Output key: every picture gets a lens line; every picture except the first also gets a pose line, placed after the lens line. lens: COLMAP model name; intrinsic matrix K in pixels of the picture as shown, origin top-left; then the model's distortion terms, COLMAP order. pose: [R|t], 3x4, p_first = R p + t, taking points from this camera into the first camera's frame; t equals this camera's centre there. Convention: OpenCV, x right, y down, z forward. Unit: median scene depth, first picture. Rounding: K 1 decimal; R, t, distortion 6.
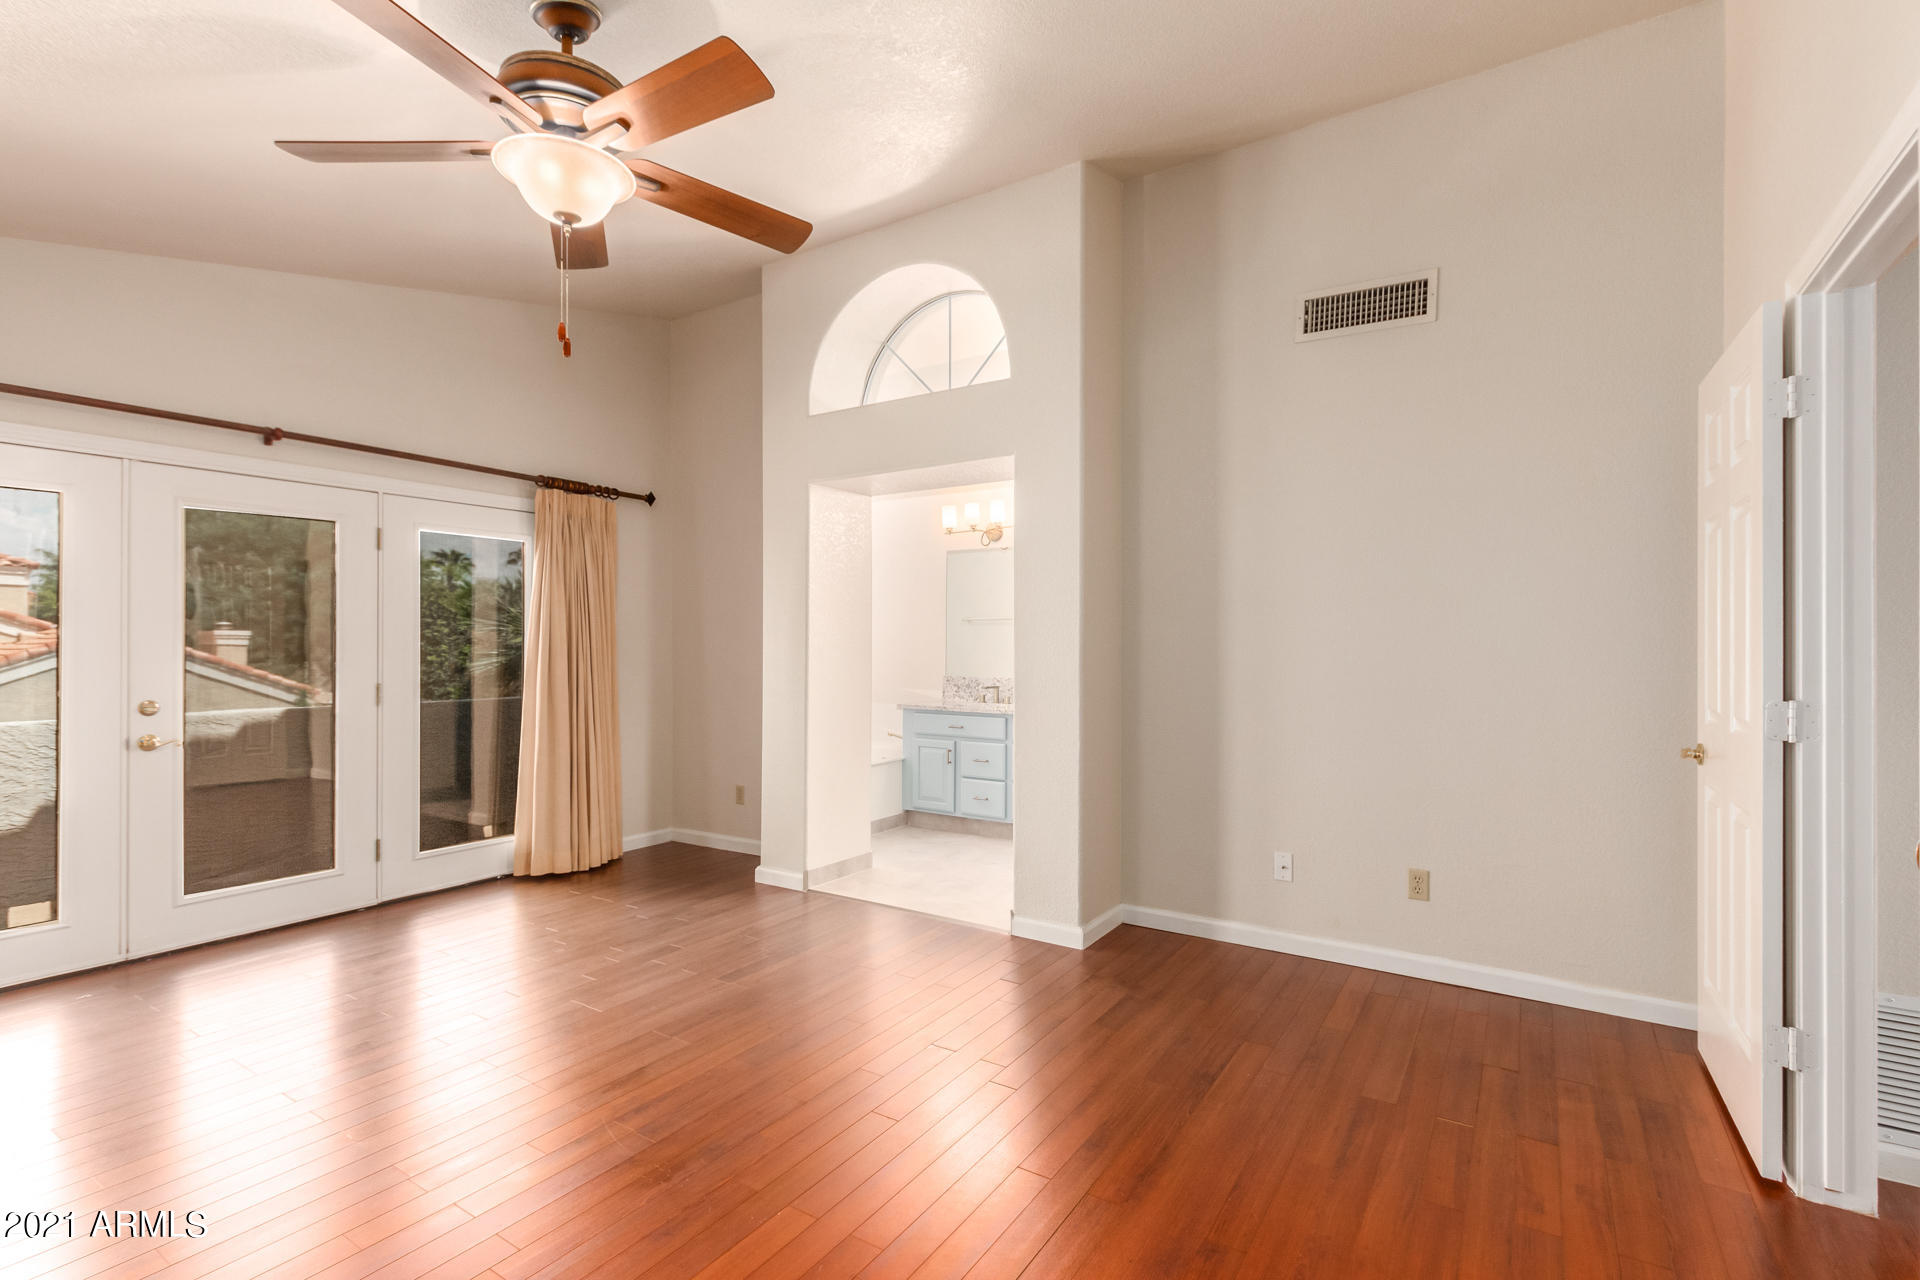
lens RADIAL K [[881.5, 0, 971.7], [0, 881.5, 642.3], [0, 0, 1]] dist [0.002552, -0.000220]
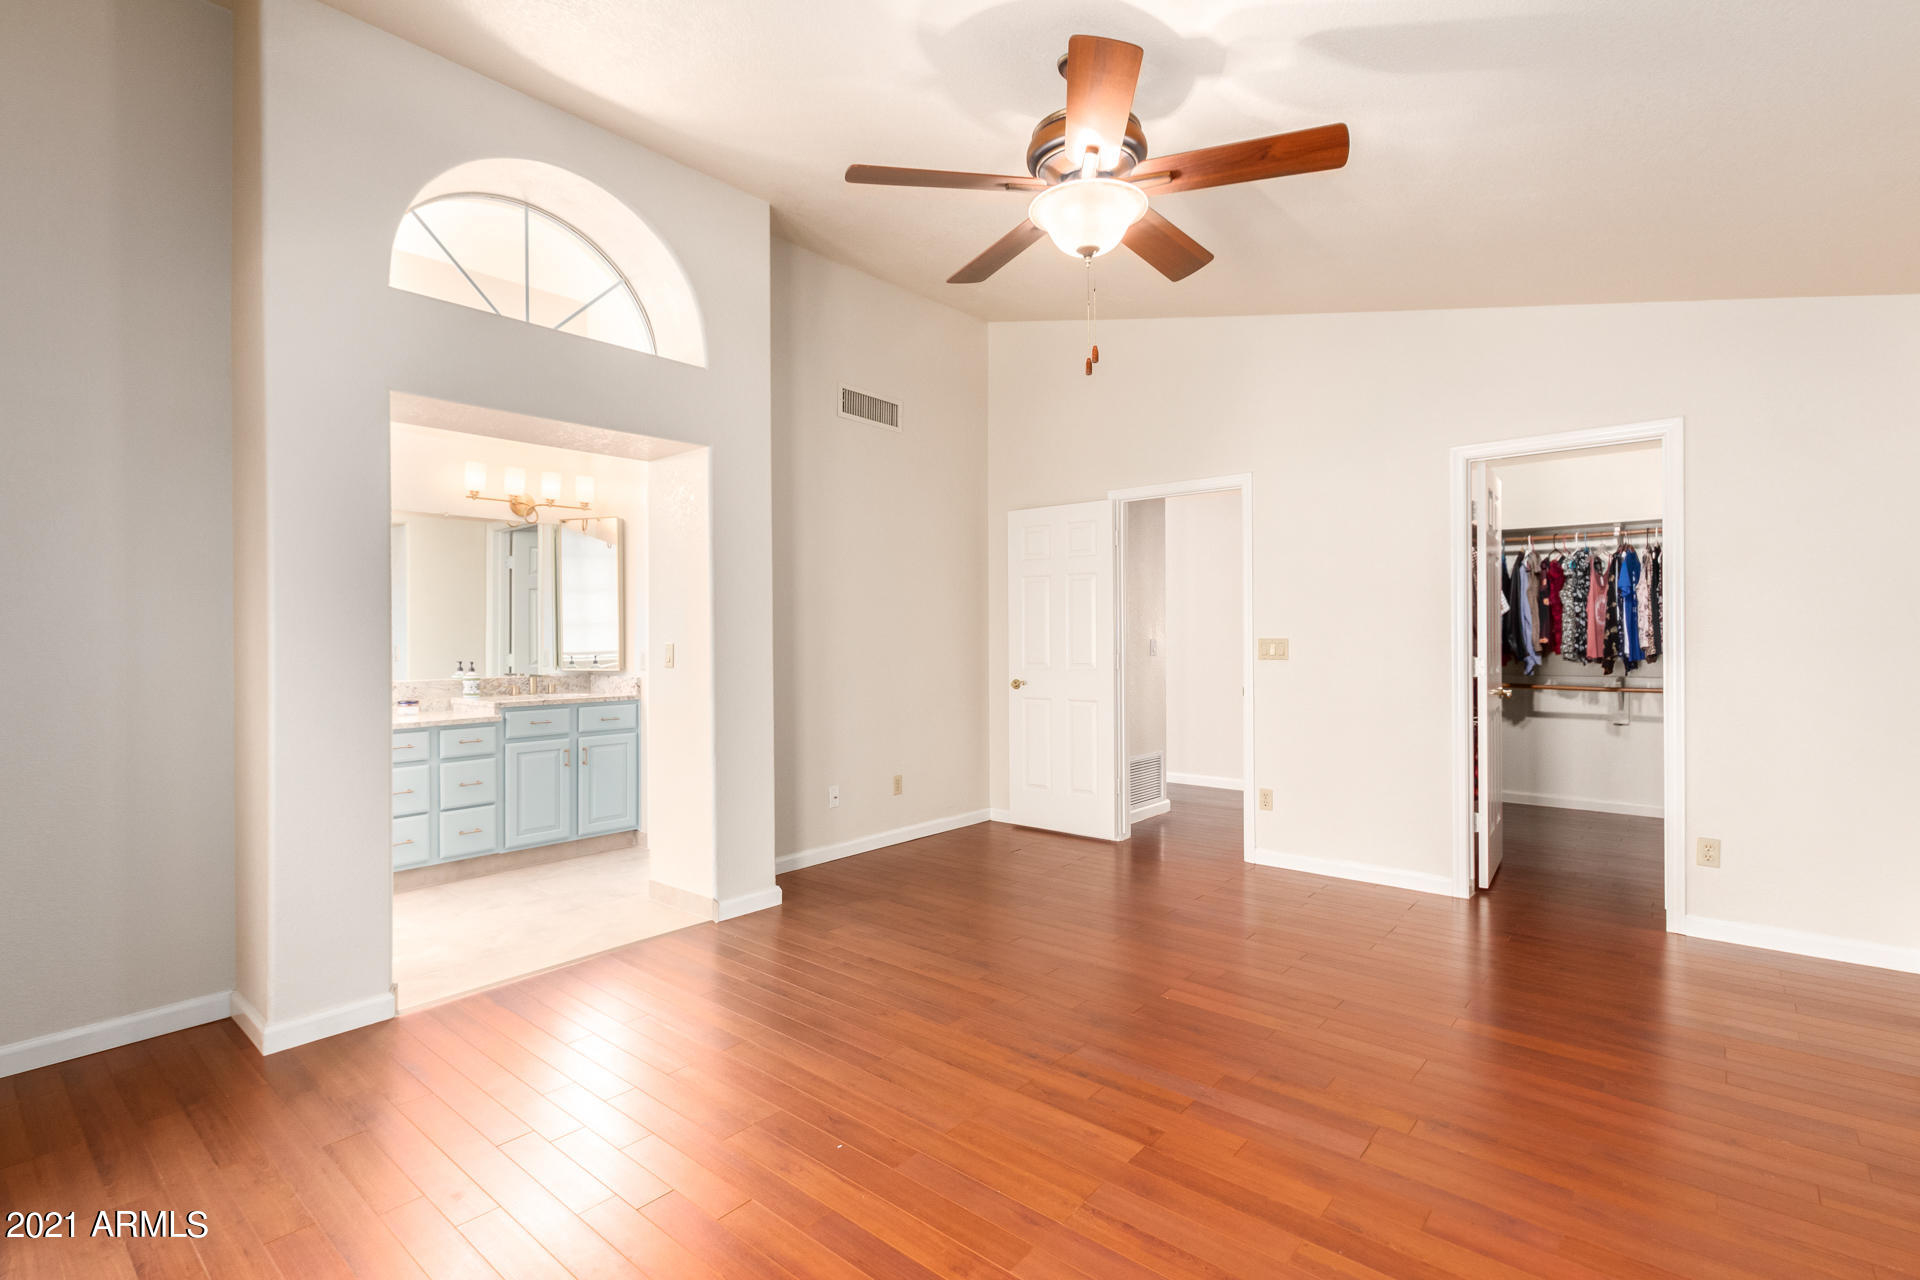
lens RADIAL K [[881.5, 0, 959.5], [0, 881.5, 637.7], [0, 0, 1]] dist [0.002552, -0.000220]
pose [[0.141367, -0.007335, 0.989930, -0.845667], [0.001792, 0.999973, 0.007154, -0.001401], [-0.989956, 0.000763, 0.141377, 0.536417]]
